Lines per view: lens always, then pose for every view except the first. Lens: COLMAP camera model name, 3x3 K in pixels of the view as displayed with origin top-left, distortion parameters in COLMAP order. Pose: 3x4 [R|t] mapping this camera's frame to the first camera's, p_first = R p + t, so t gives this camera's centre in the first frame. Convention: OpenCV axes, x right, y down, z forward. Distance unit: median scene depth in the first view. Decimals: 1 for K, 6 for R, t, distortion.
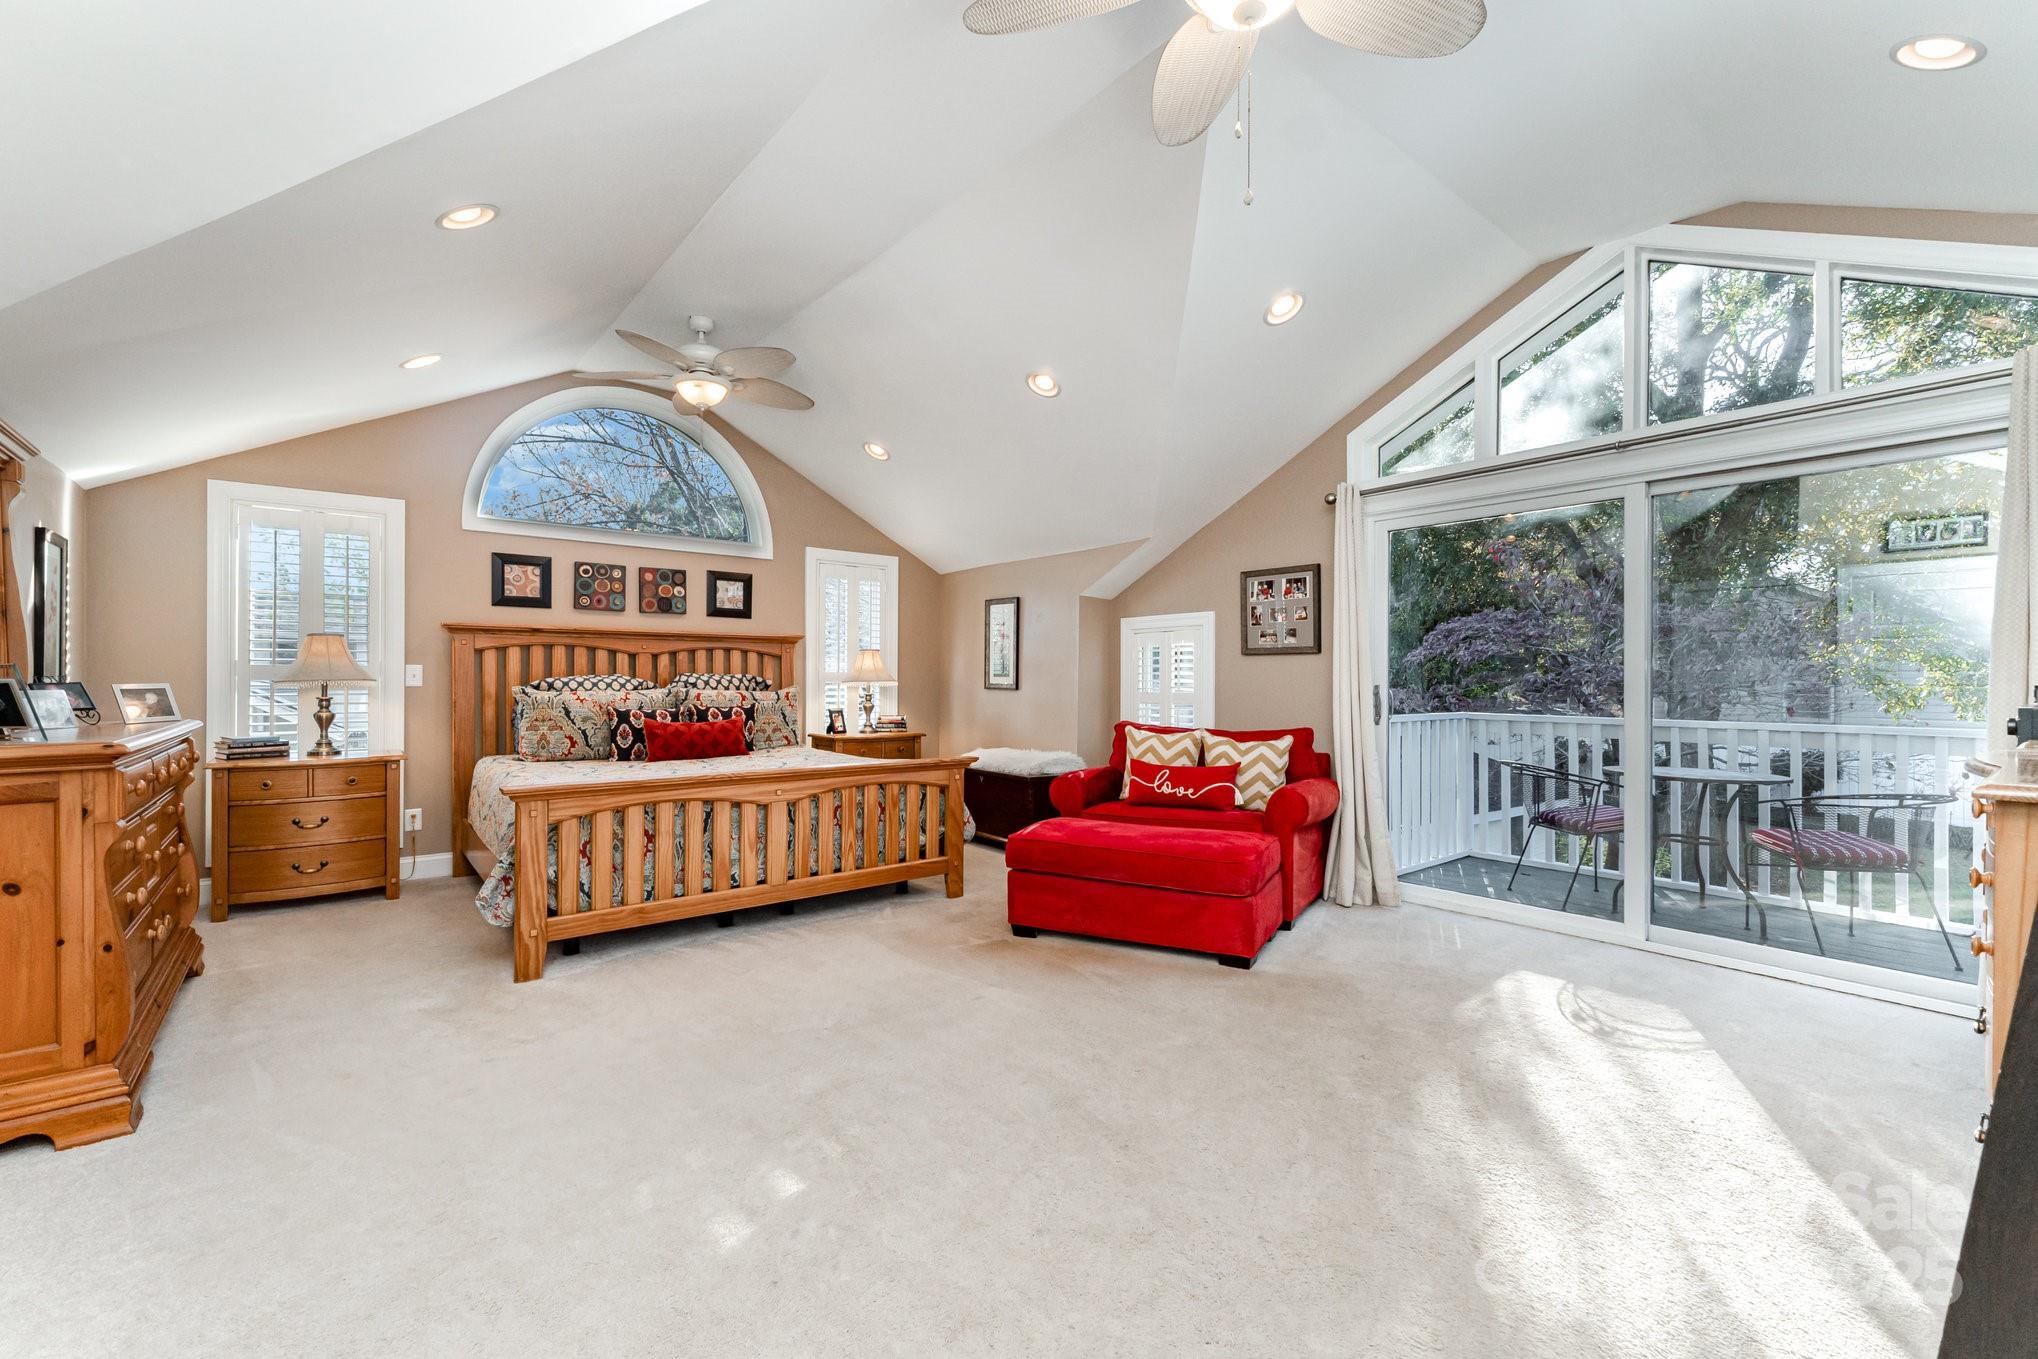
lens RADIAL K [[852.9, 0, 1006.3], [0, 852.9, 684.5], [0, 0, 1]] dist [0.001463, 0.000375]
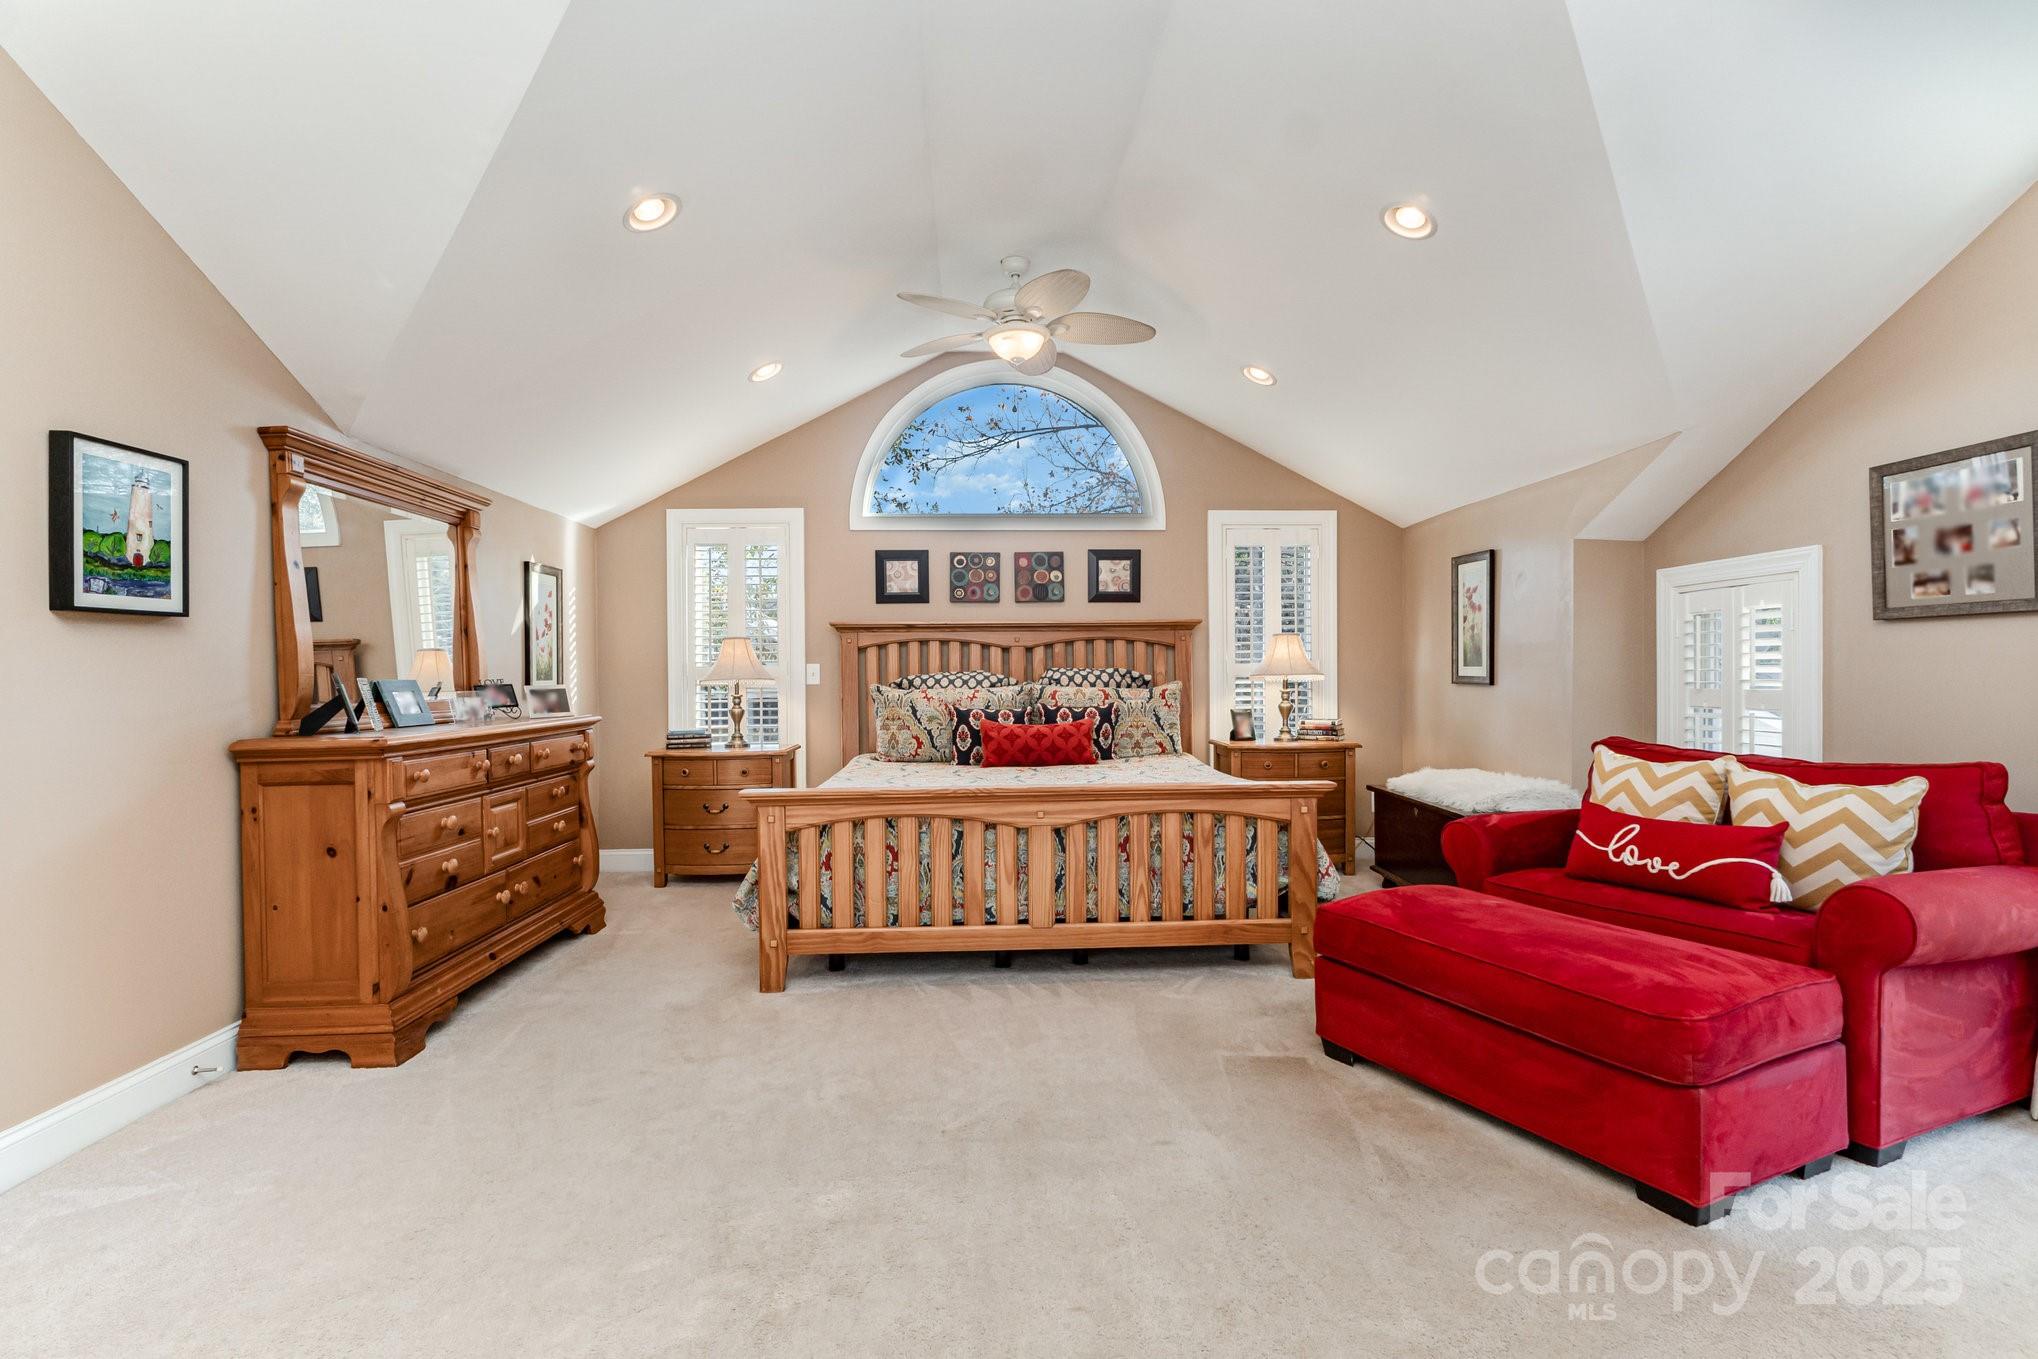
lens RADIAL K [[959.3, 0, 1019.0], [0, 959.3, 679.5], [0, 0, 1]] dist [-0.002405, 0.000297]
pose [[0.806706, -0.006353, -0.590918, 0.208740], [0.008584, 0.999963, 0.000969, -0.002913], [0.590890, -0.005854, 0.806731, 0.199605]]
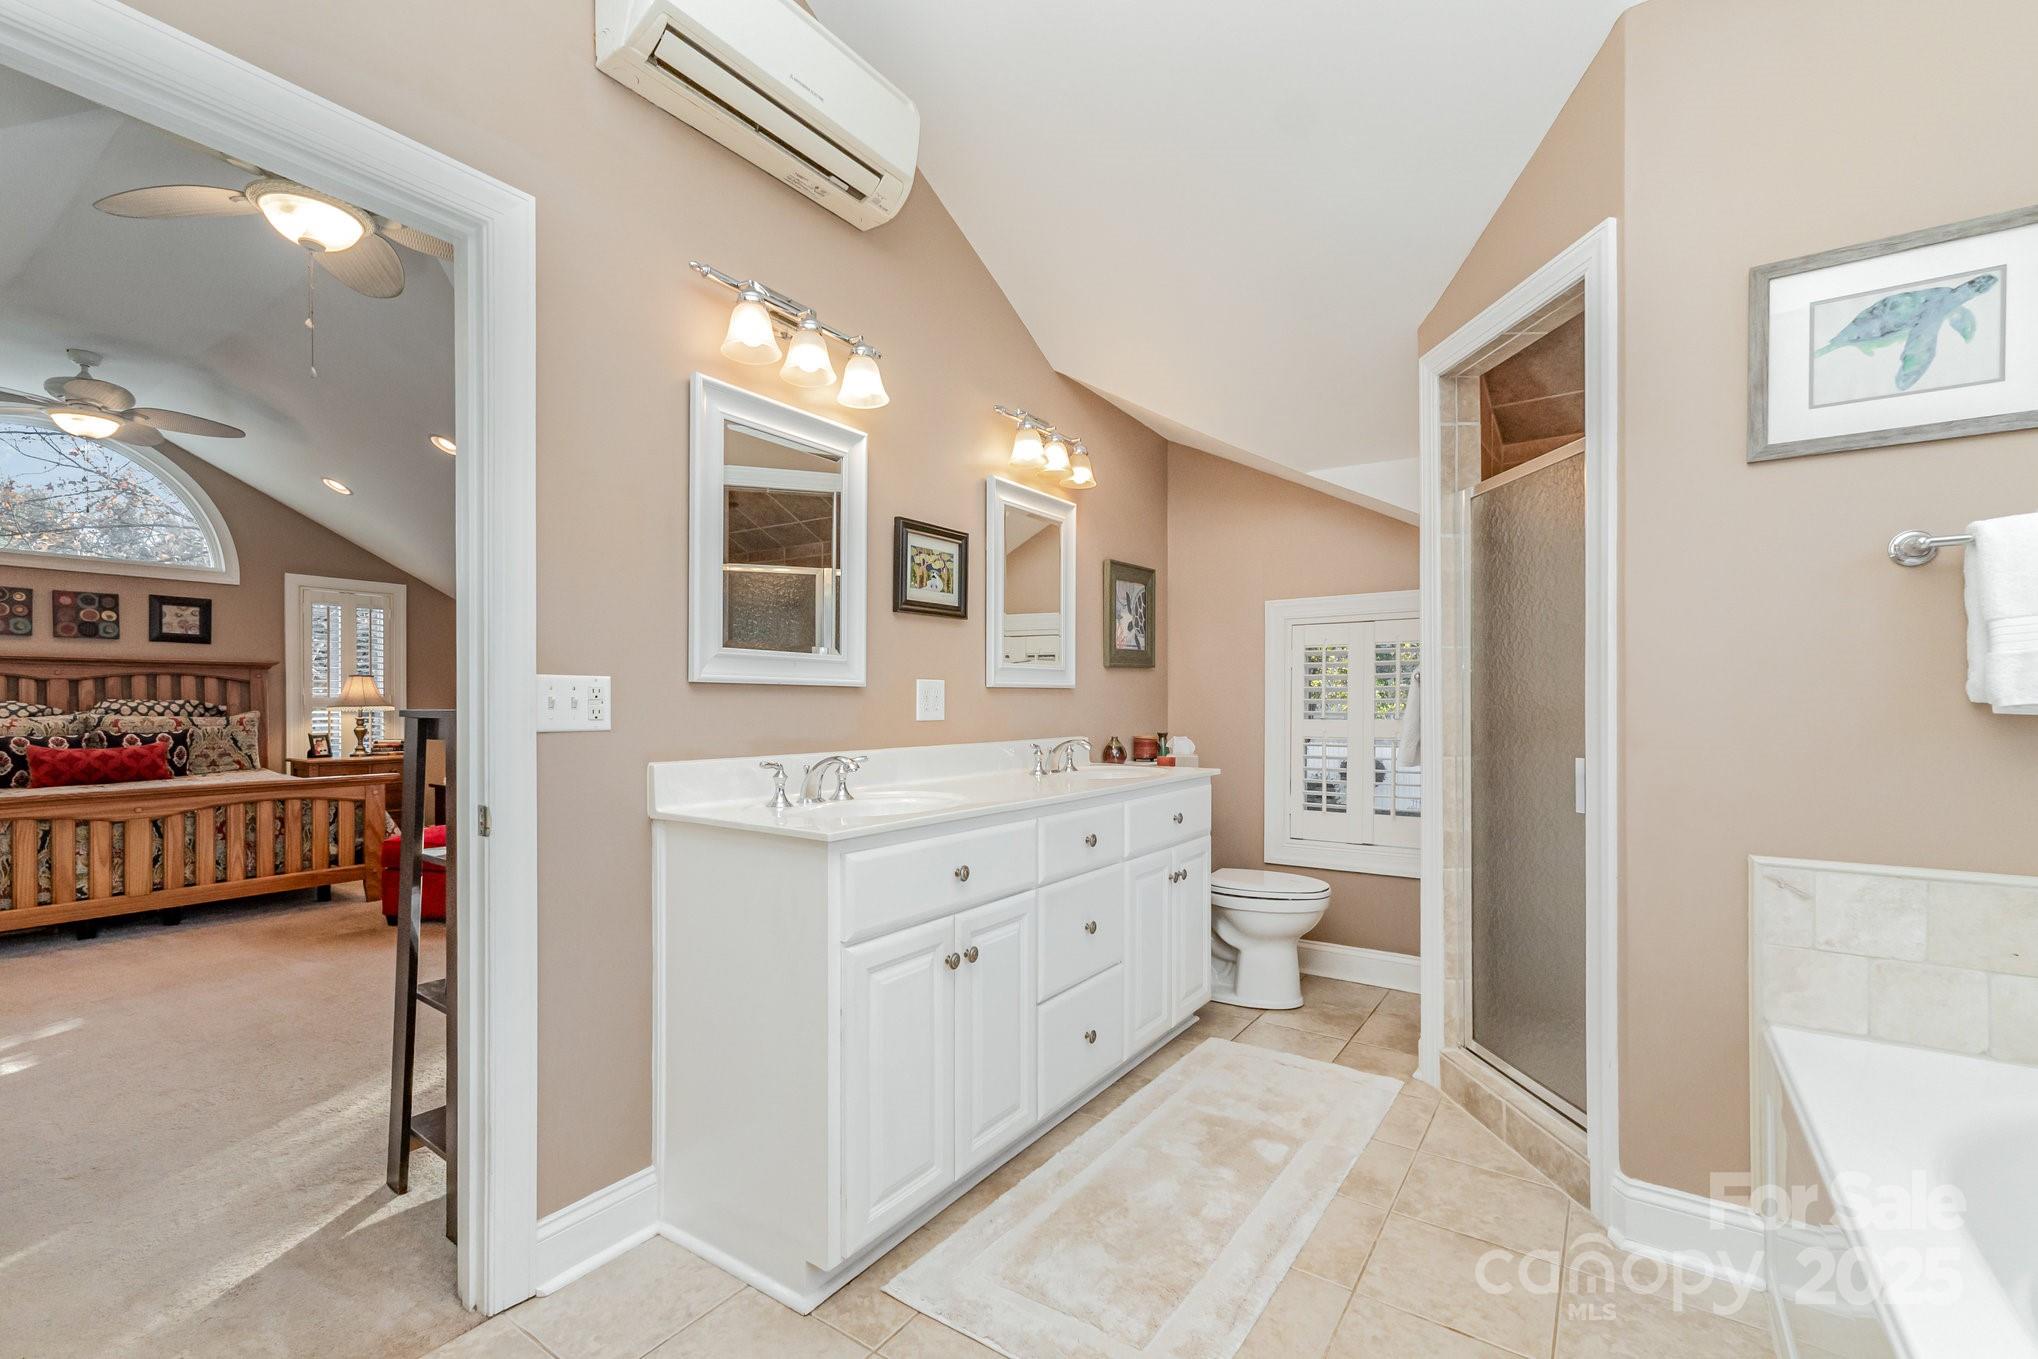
lens RADIAL K [[872.0, 0, 1015.7], [0, 872.0, 704.7], [0, 0, 1]] dist [-0.000844, 0.000028]
pose [[0.959124, -0.007146, 0.282897, 0.392061], [0.007762, 0.999969, -0.001057, 0.002445], [-0.282880, 0.003210, 0.959150, -0.300450]]
